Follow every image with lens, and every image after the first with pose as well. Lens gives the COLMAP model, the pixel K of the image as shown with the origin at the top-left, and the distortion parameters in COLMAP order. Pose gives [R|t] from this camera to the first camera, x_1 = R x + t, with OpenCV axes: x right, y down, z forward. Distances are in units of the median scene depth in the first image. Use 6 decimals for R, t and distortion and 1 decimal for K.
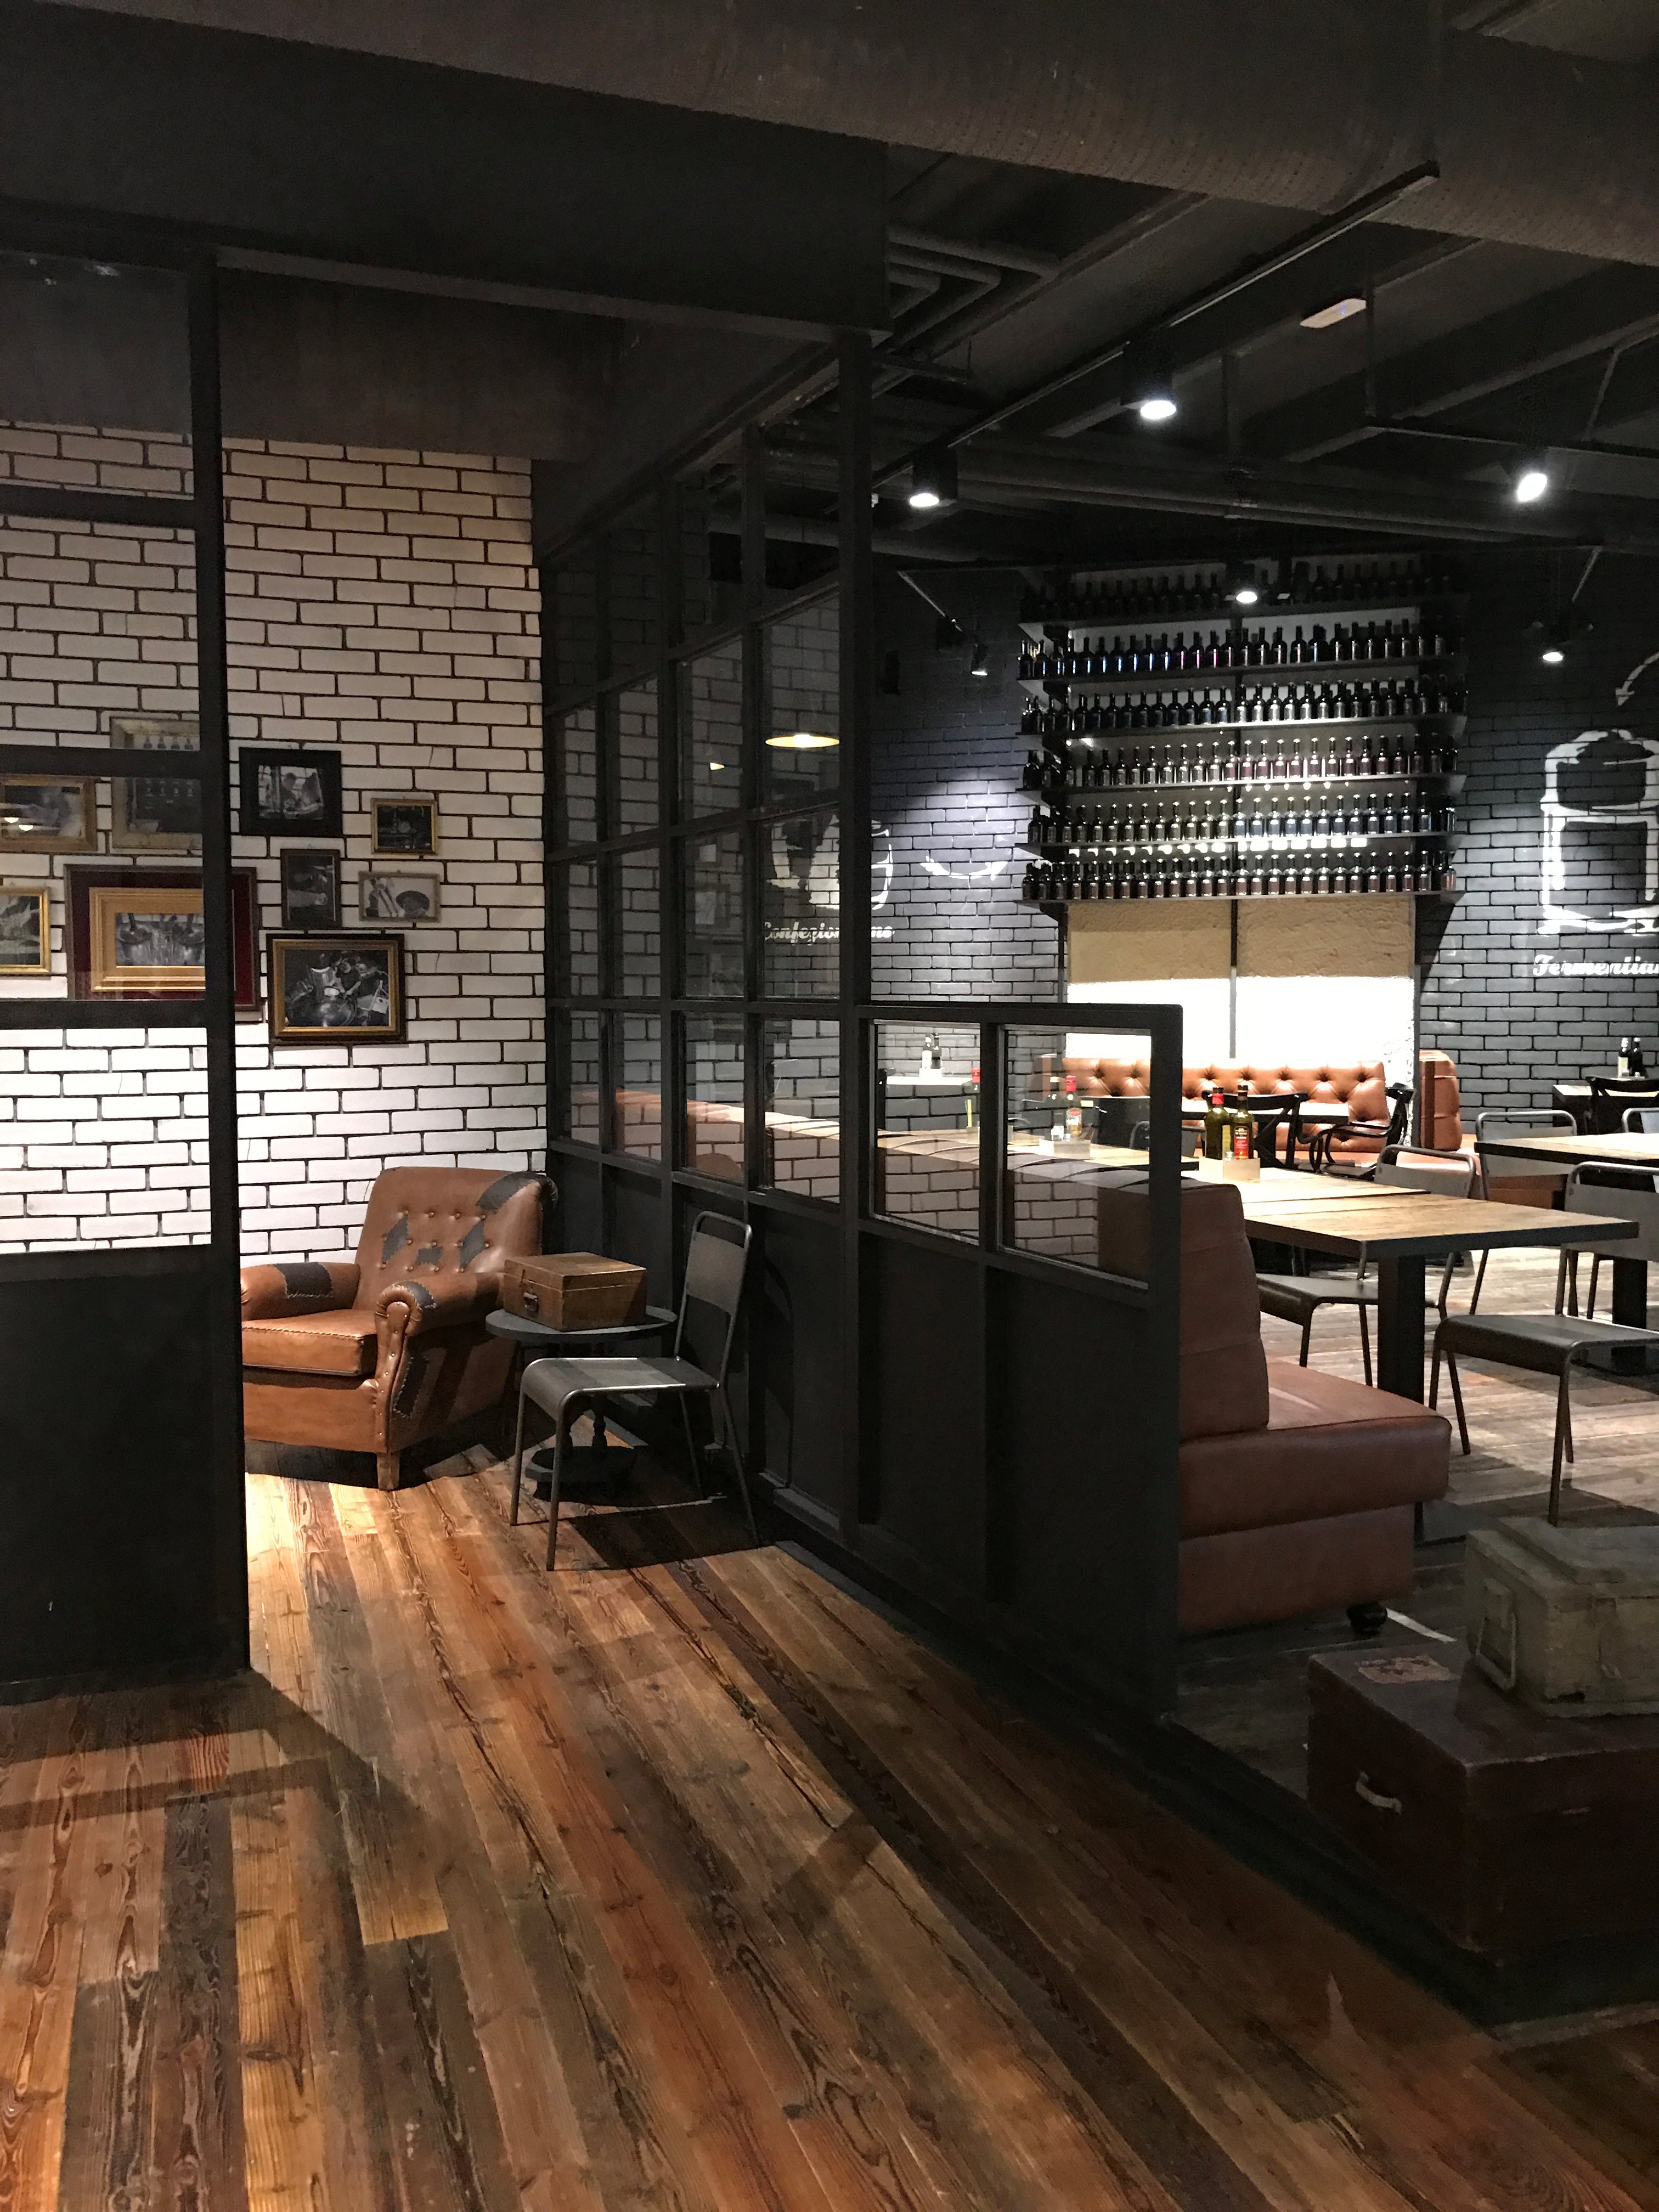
lens RADIAL K [[1811.5, 0, 829.5], [0, 1811.5, 1106.0], [0, 0, 1]] dist [0.059539, -0.177142]
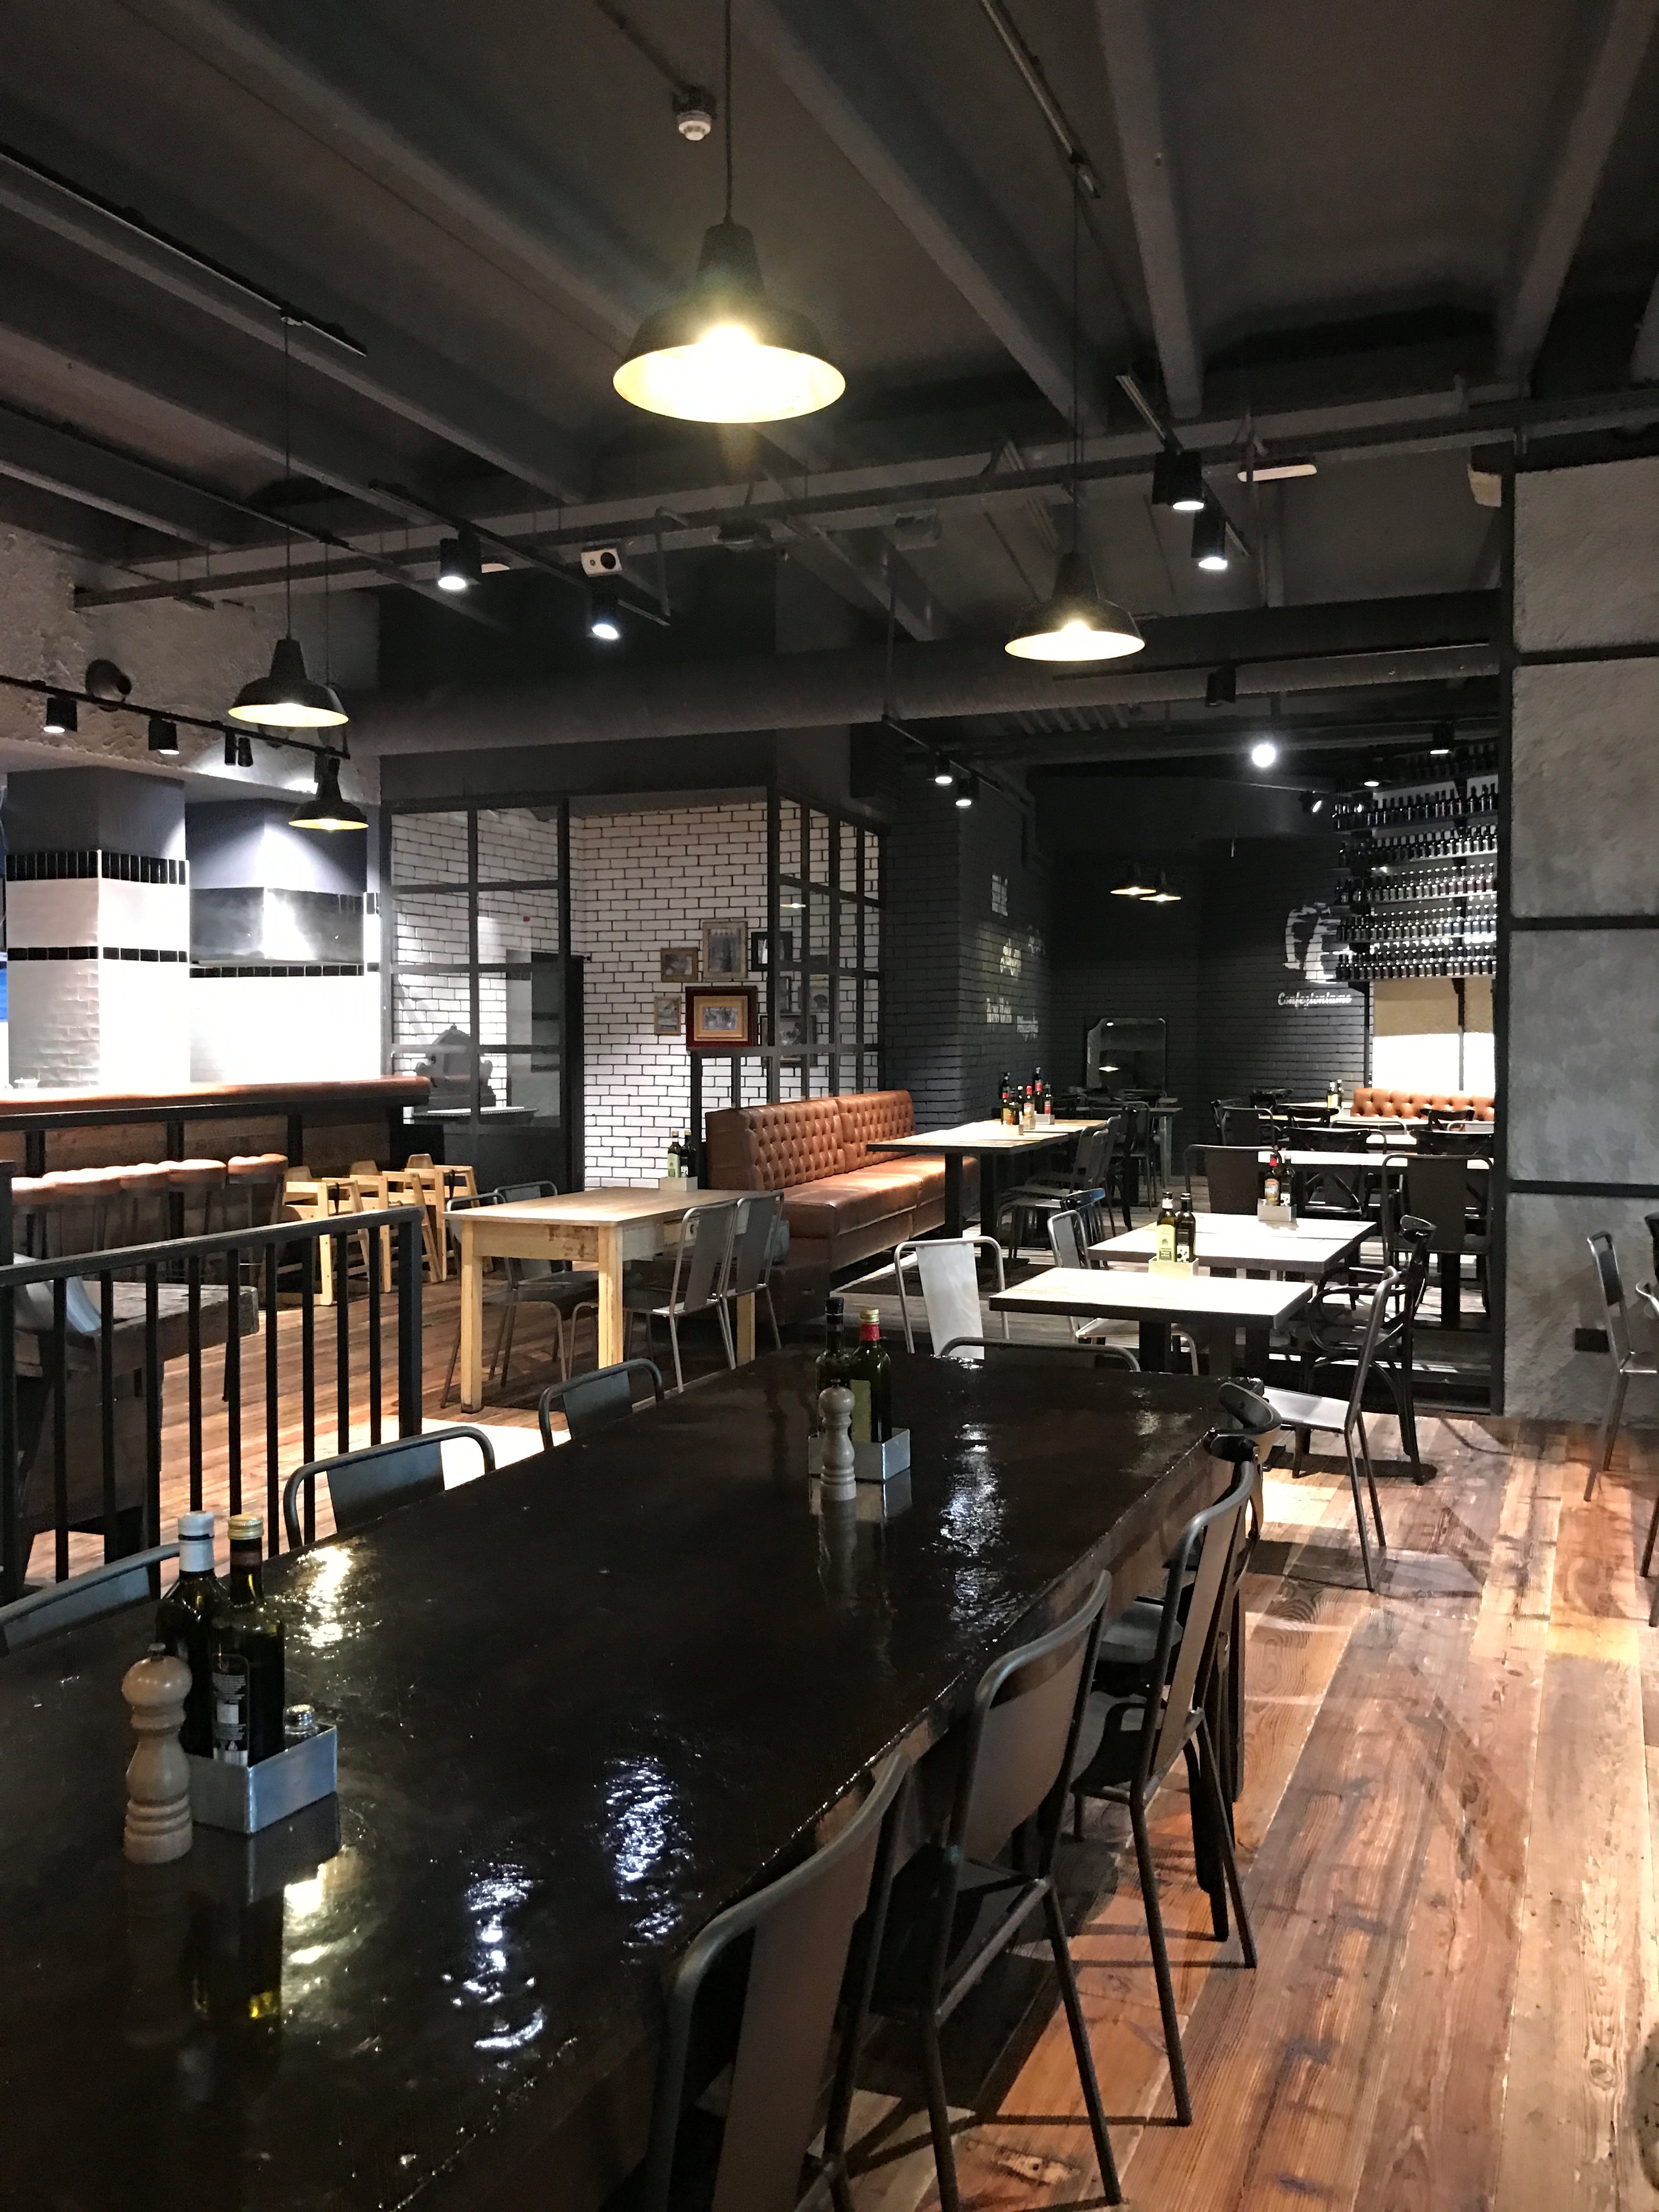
lens RADIAL K [[1819.8, 0, 829.5], [0, 1819.8, 1106.0], [0, 0, 1]] dist [0.104765, -0.099426]
pose [[0.735274, 0.028935, -0.677152, 1.194323], [-0.045185, 0.998958, -0.006378, 0.023671], [0.676262, 0.035287, 0.735816, -0.533506]]
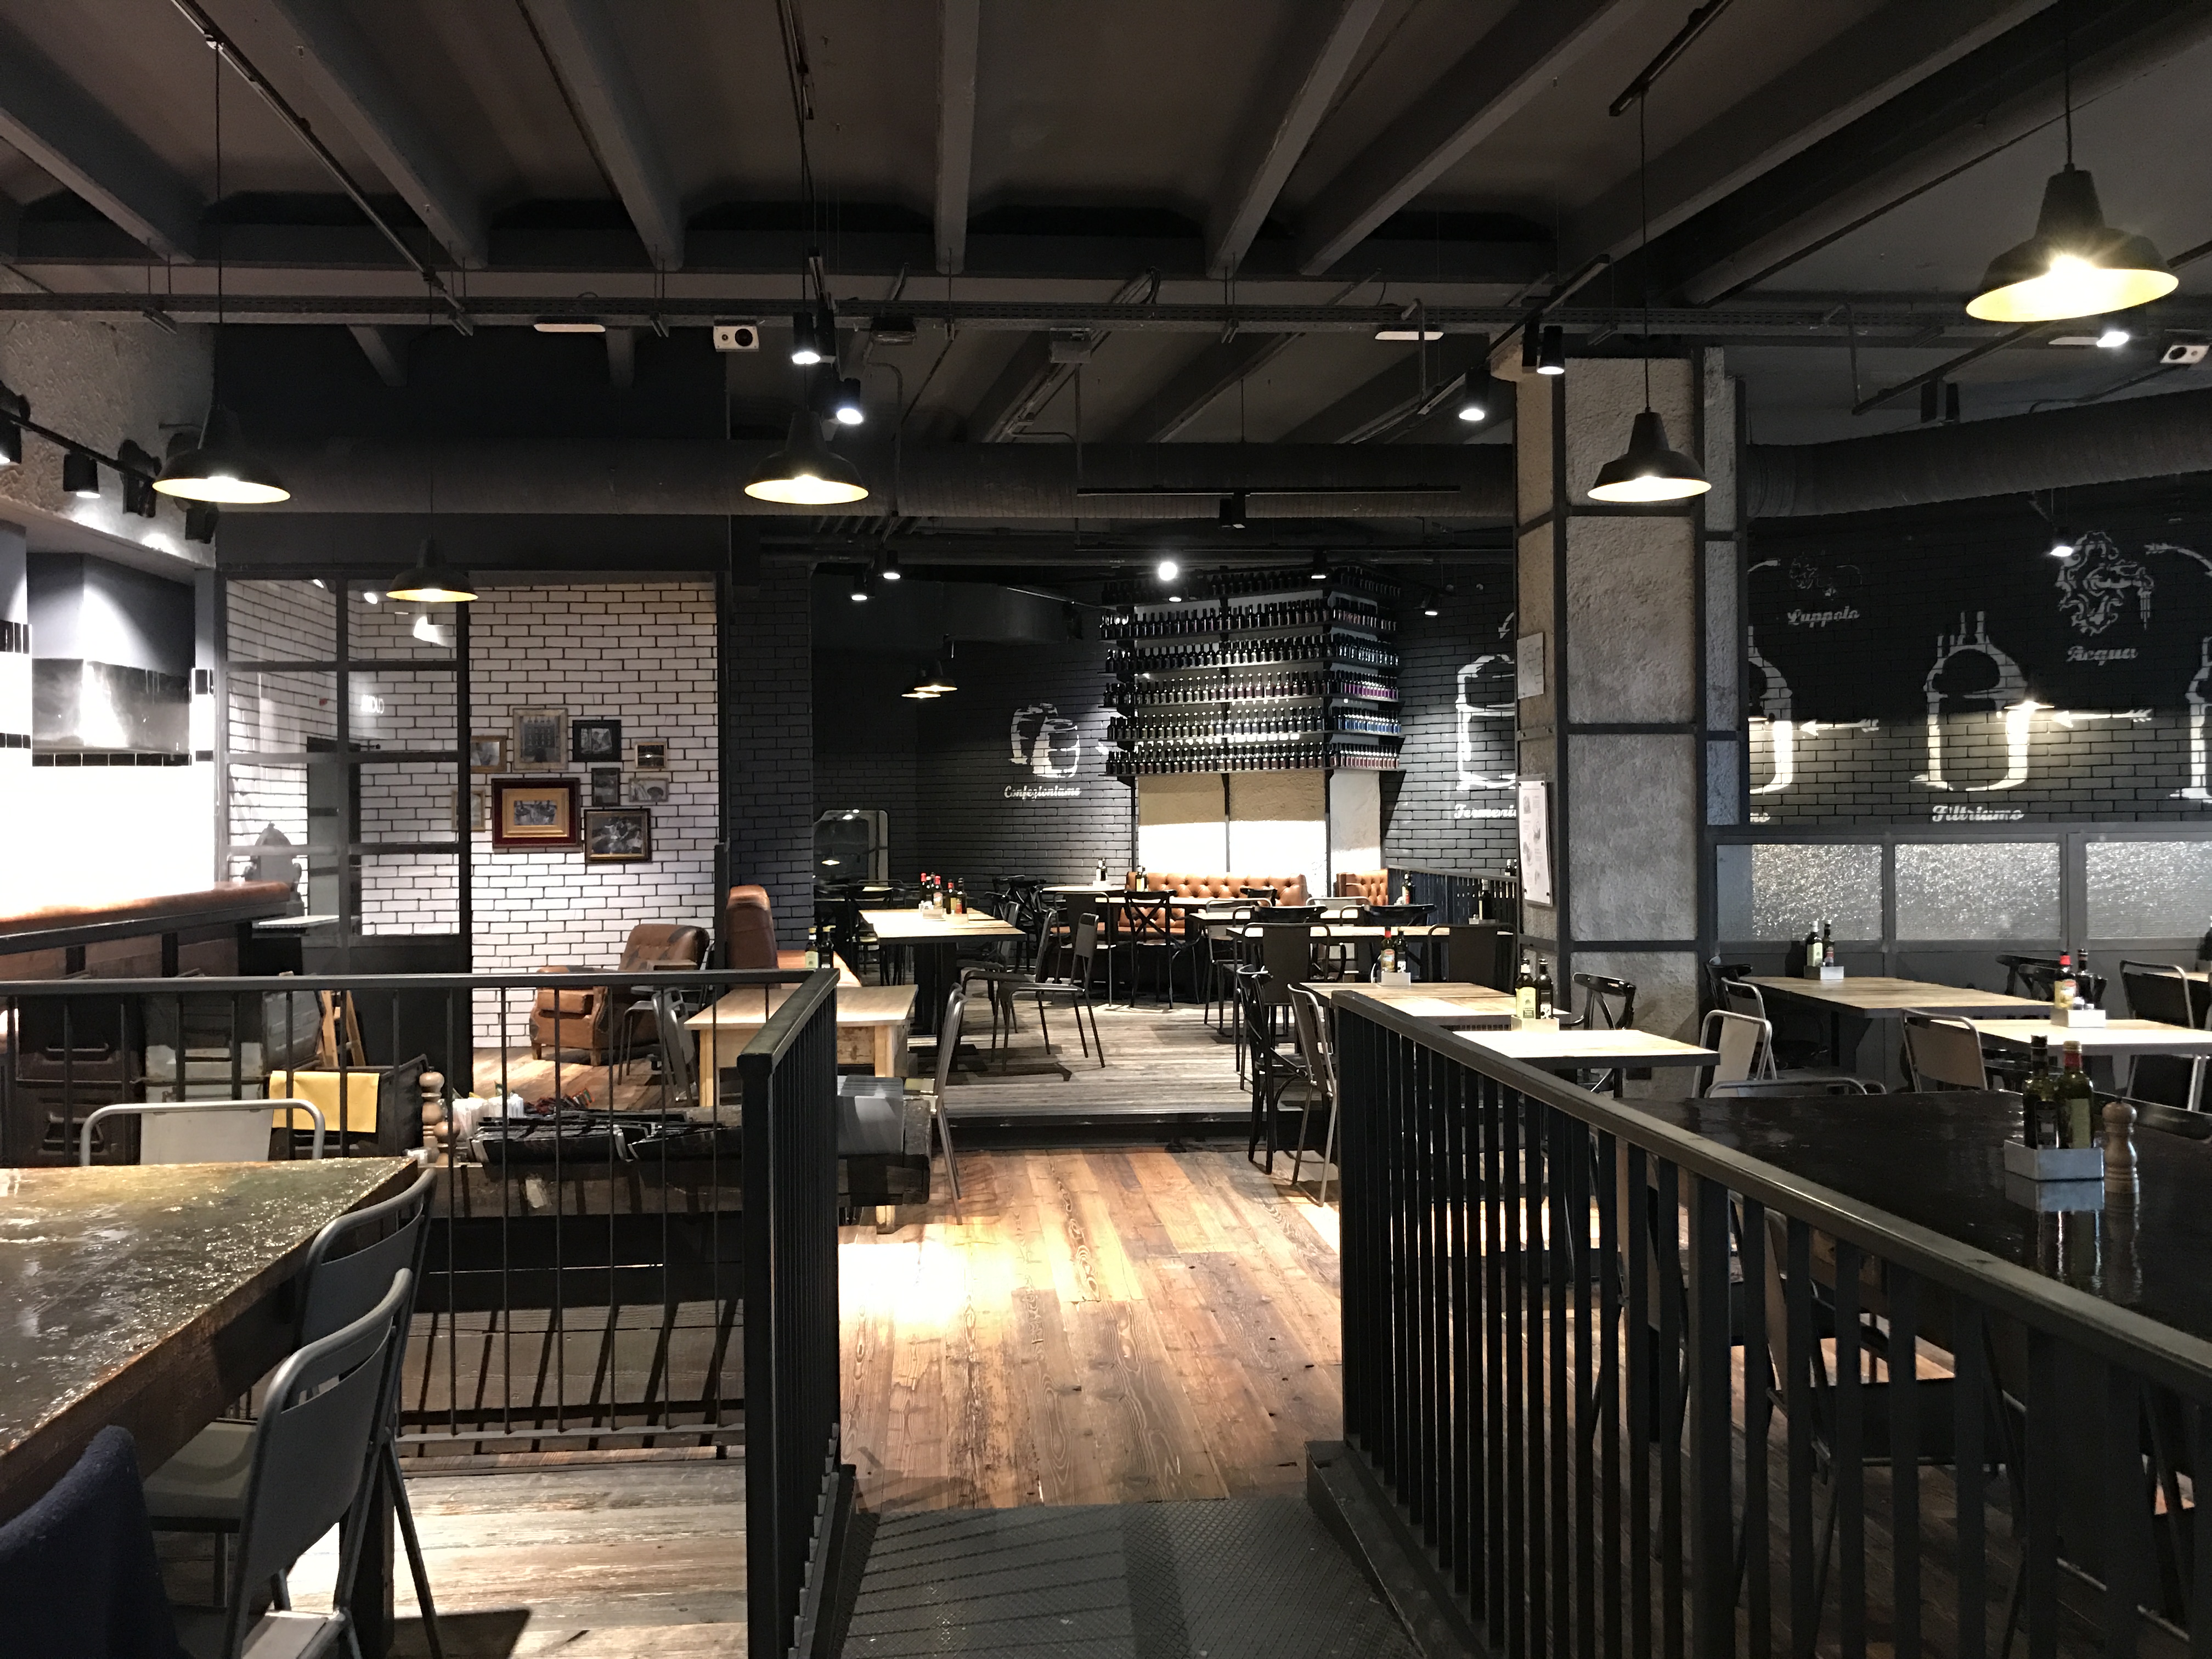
lens RADIAL K [[1819.8, 0, 1079.6], [0, 1819.8, 825.8], [0, 0, 1]] dist [0.104765, -0.099426]
pose [[0.965042, -0.007966, -0.261974, 0.743849], [-0.007947, 0.998189, -0.059629, 0.041469], [0.261974, 0.059626, 0.963231, -0.815612]]
